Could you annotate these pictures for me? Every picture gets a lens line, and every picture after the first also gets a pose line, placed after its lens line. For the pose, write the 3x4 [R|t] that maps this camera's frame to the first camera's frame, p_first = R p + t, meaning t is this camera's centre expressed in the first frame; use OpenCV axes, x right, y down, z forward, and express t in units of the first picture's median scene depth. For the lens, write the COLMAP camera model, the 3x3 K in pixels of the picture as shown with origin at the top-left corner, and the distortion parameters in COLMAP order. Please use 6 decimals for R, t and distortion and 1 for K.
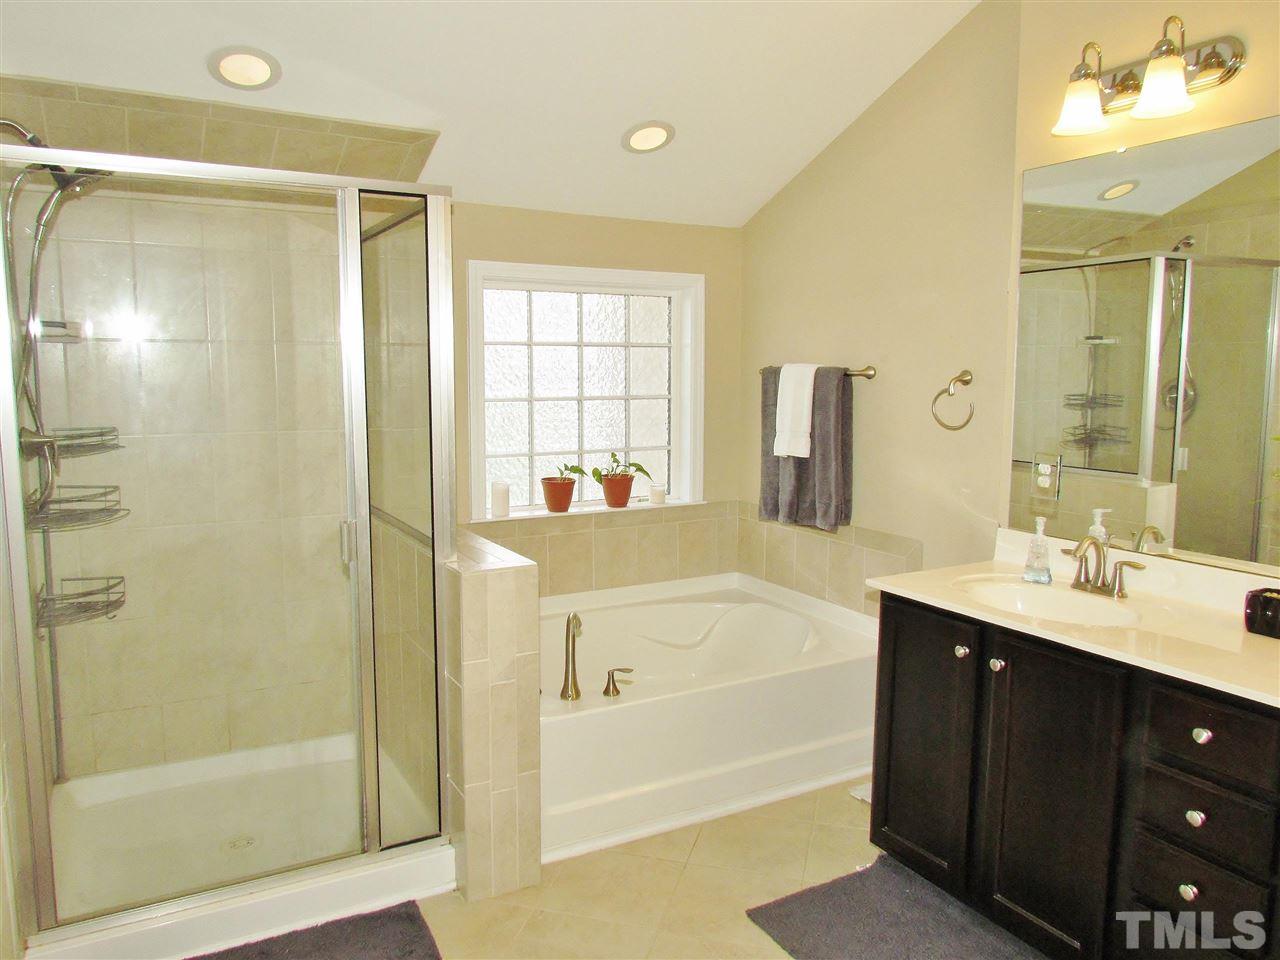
lens RADIAL K [[924.1, 0, 640.0], [0, 924.1, 480.0], [0, 0, 1]] dist [-0.020132, 0.002330]
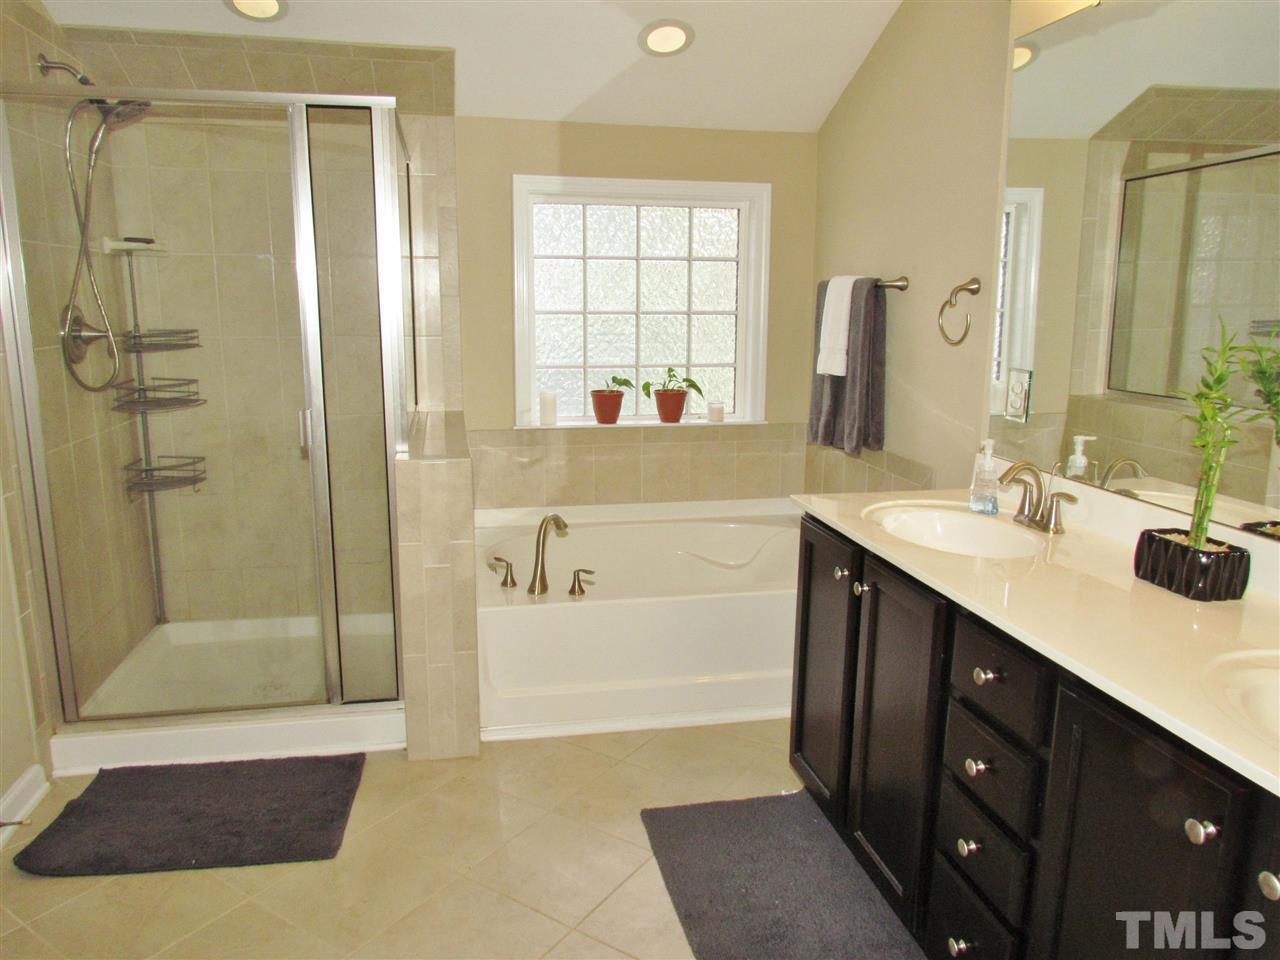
lens RADIAL K [[924.1, 0, 640.0], [0, 924.1, 480.0], [0, 0, 1]] dist [-0.020132, 0.002330]
pose [[0.952912, 0.062110, -0.296817, 0.276461], [-0.040903, 0.996181, 0.077139, 0.017686], [0.300475, -0.061366, 0.951814, 0.034609]]
